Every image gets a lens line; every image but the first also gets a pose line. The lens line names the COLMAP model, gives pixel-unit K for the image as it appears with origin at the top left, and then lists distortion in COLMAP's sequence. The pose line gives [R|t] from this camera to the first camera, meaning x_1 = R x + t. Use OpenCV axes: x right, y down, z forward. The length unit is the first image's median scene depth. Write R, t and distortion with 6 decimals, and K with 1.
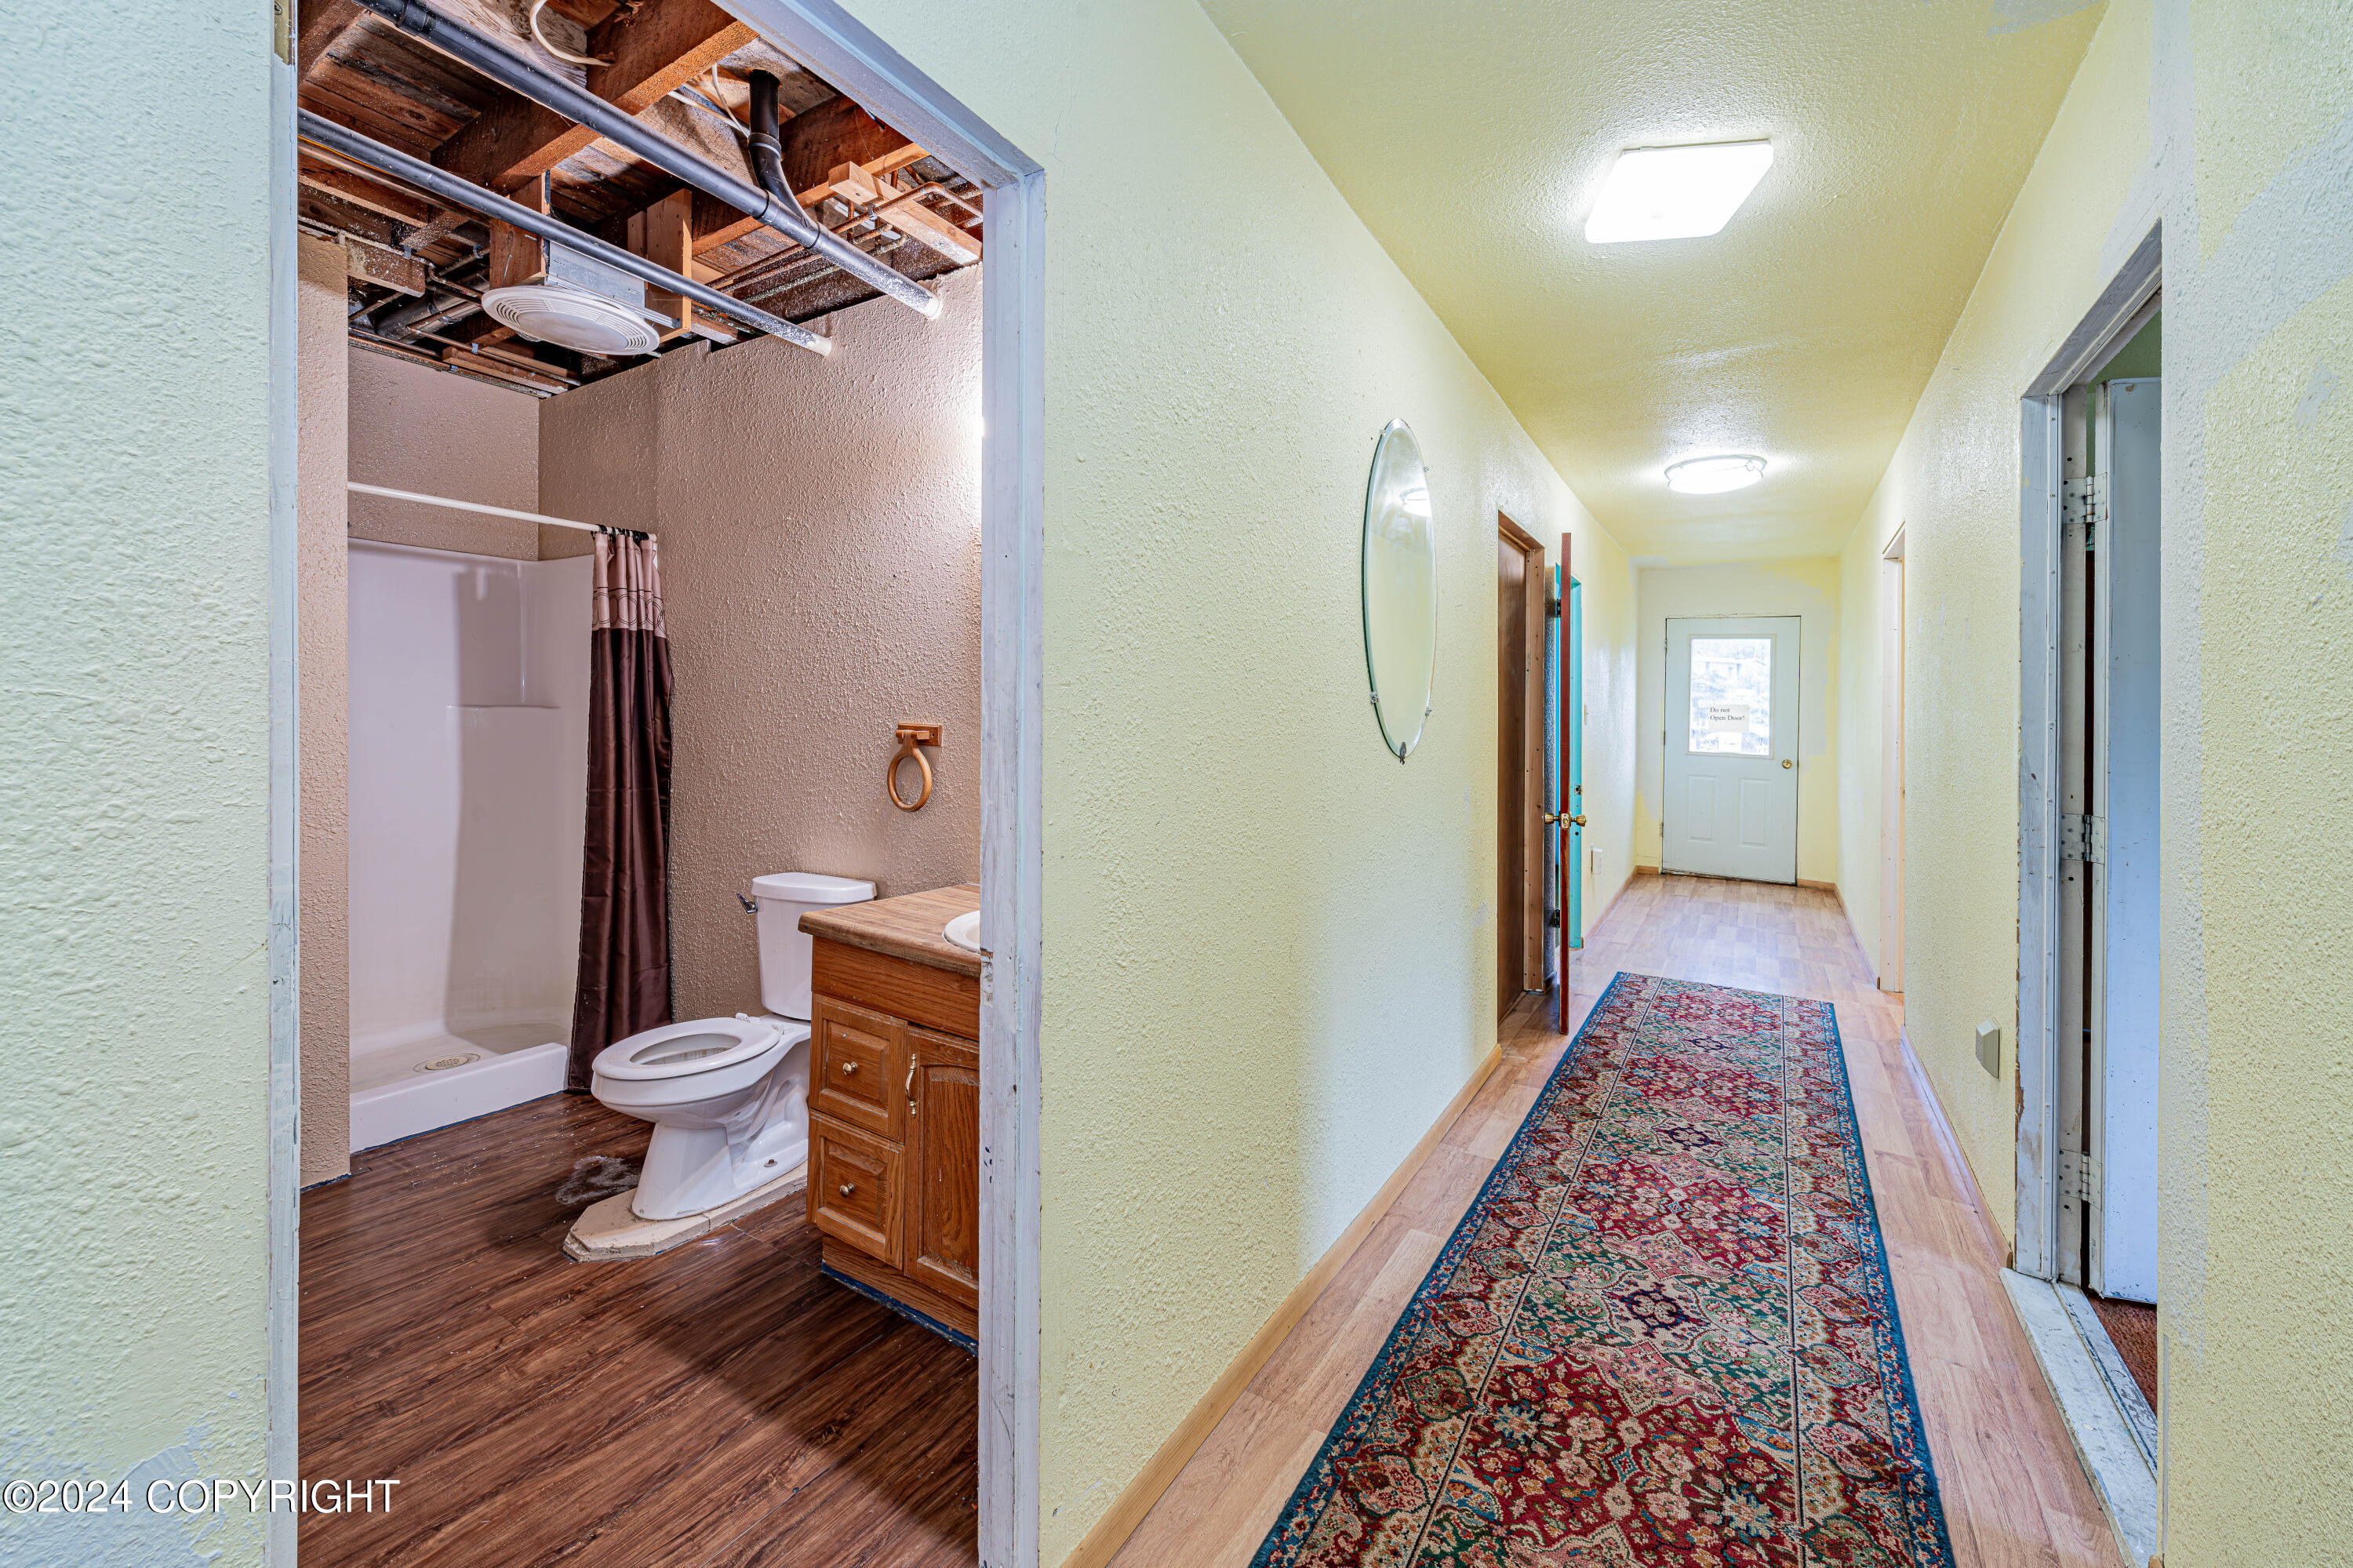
lens RADIAL K [[911.4, 0, 1189.8], [0, 911.4, 726.1], [0, 0, 1]] dist [0.001872, 0.000034]
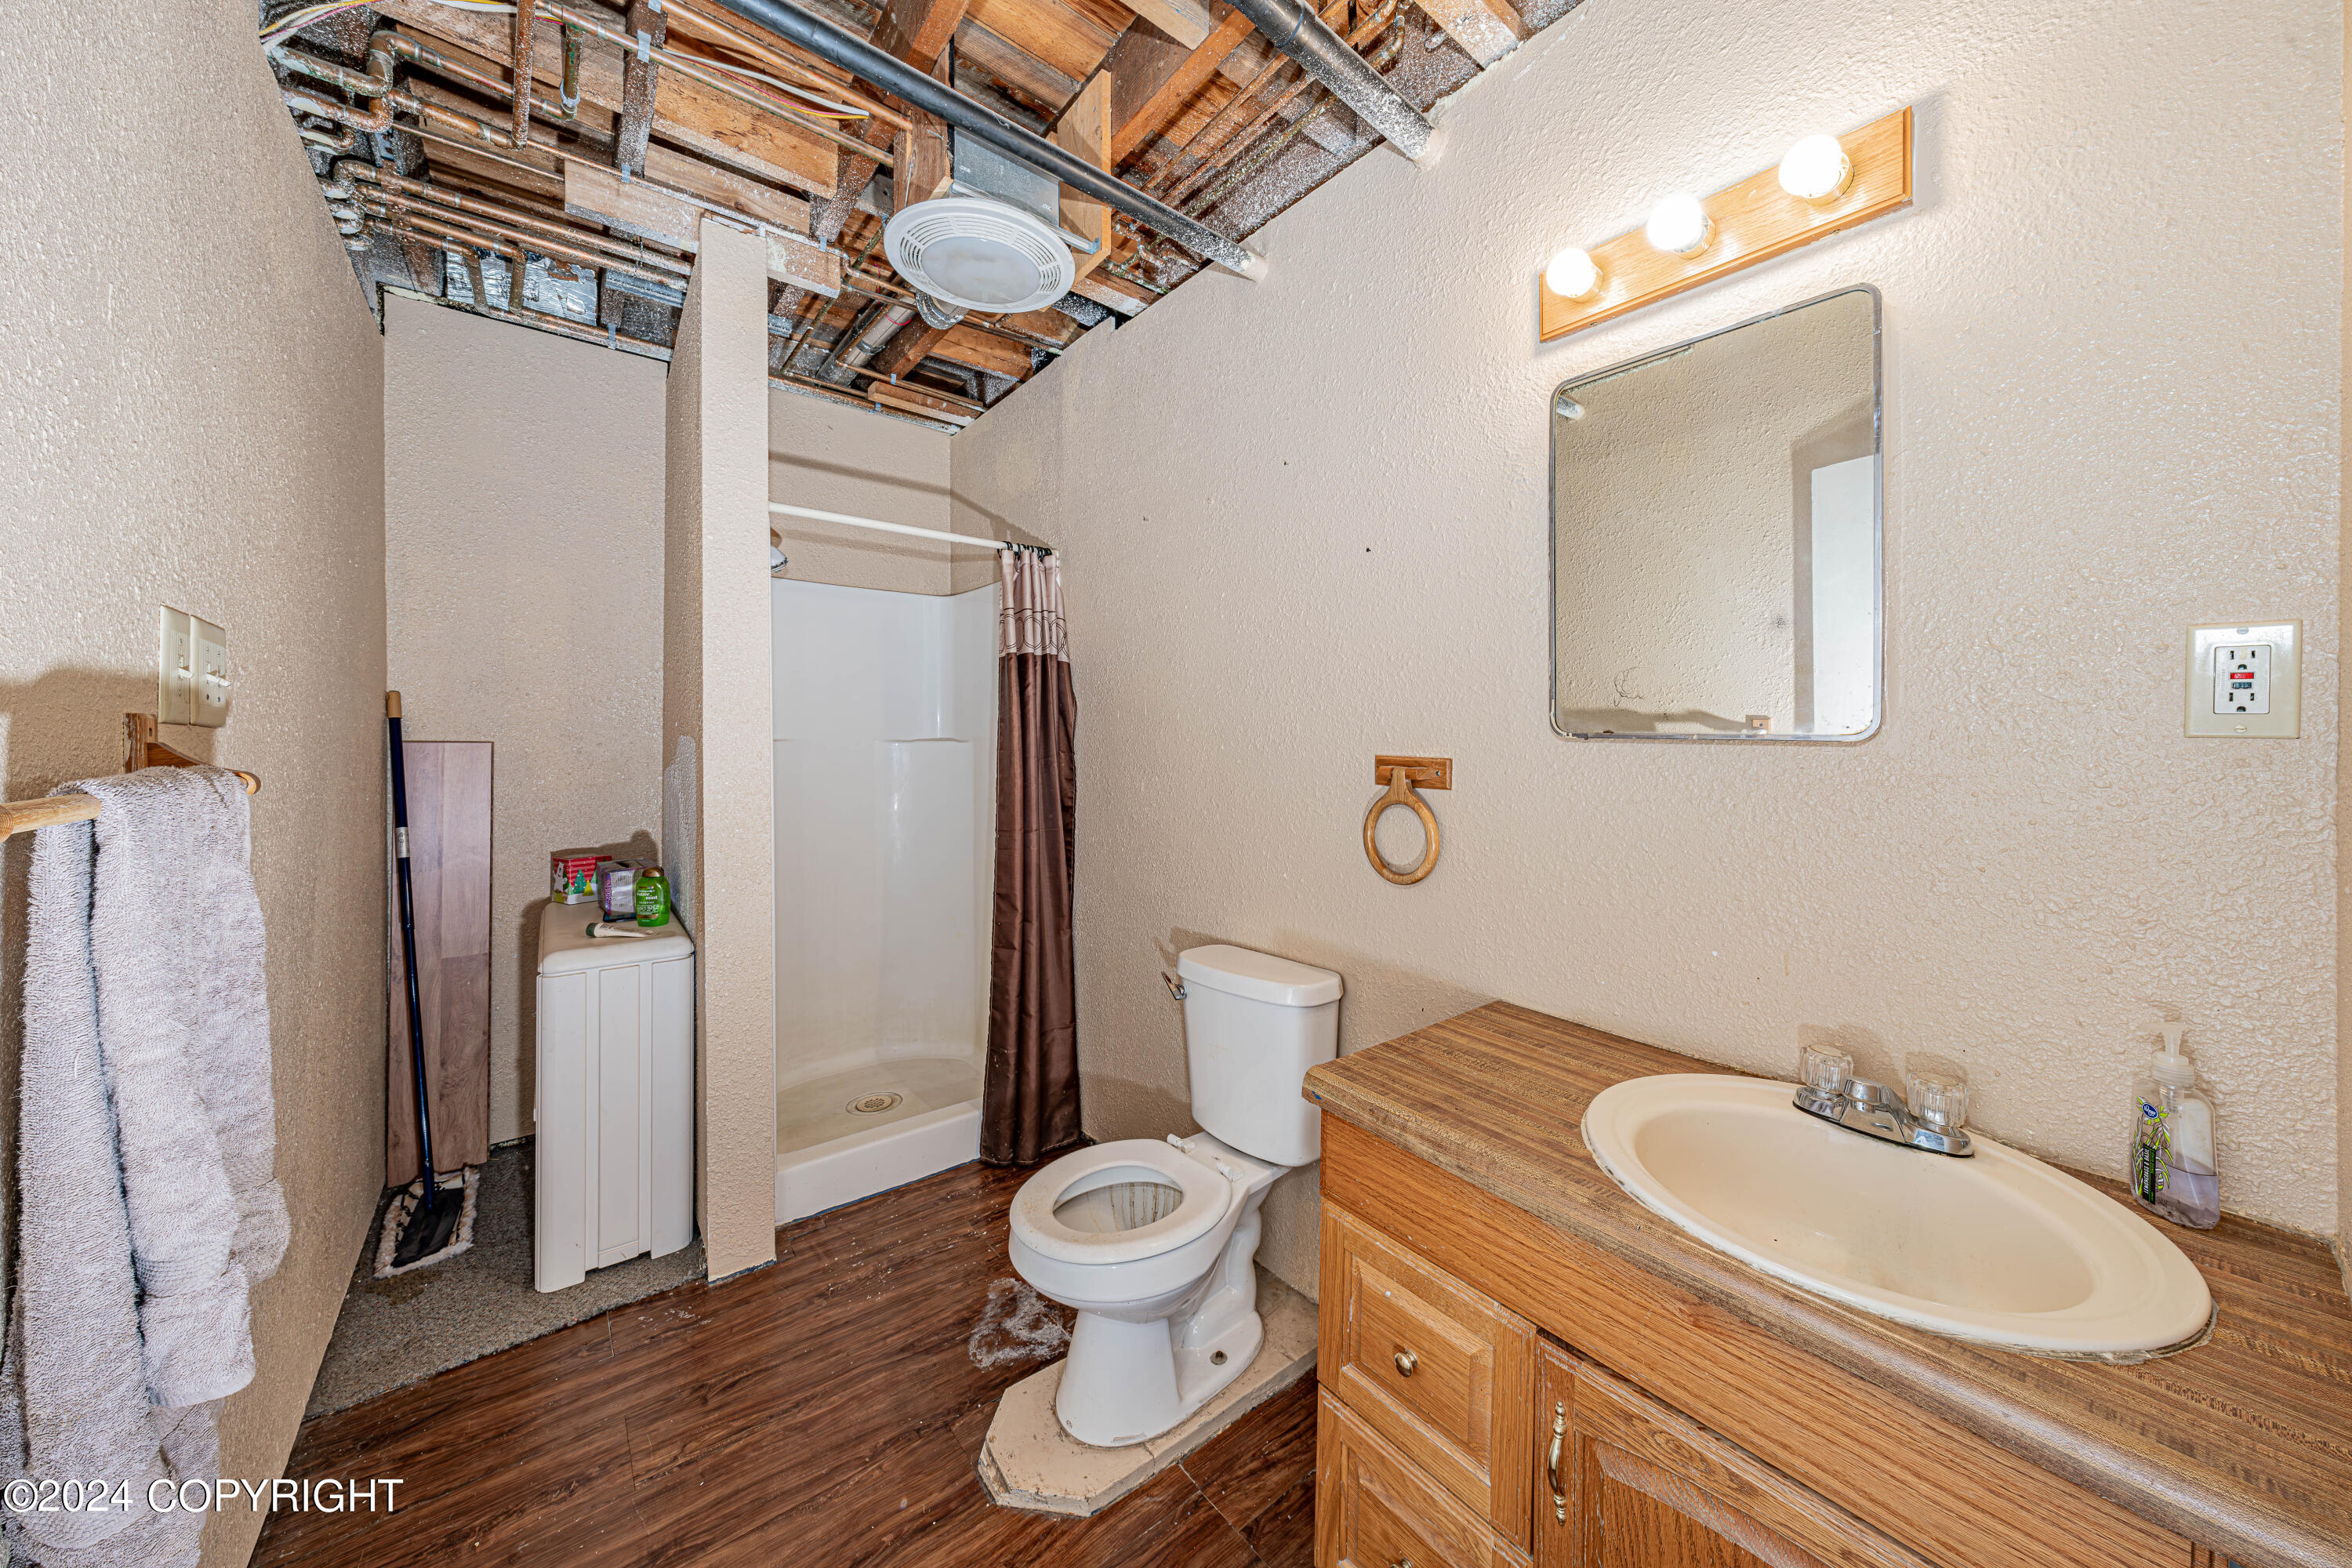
lens RADIAL K [[784.0, 0, 1180.8], [0, 784.0, 732.7], [0, 0, 1]] dist [0.011559, 0.000121]
pose [[0.943181, -0.019878, -0.331684, -0.238853], [0.012830, 0.999643, -0.023426, -0.008574], [0.332031, 0.017839, 0.943100, 0.340905]]
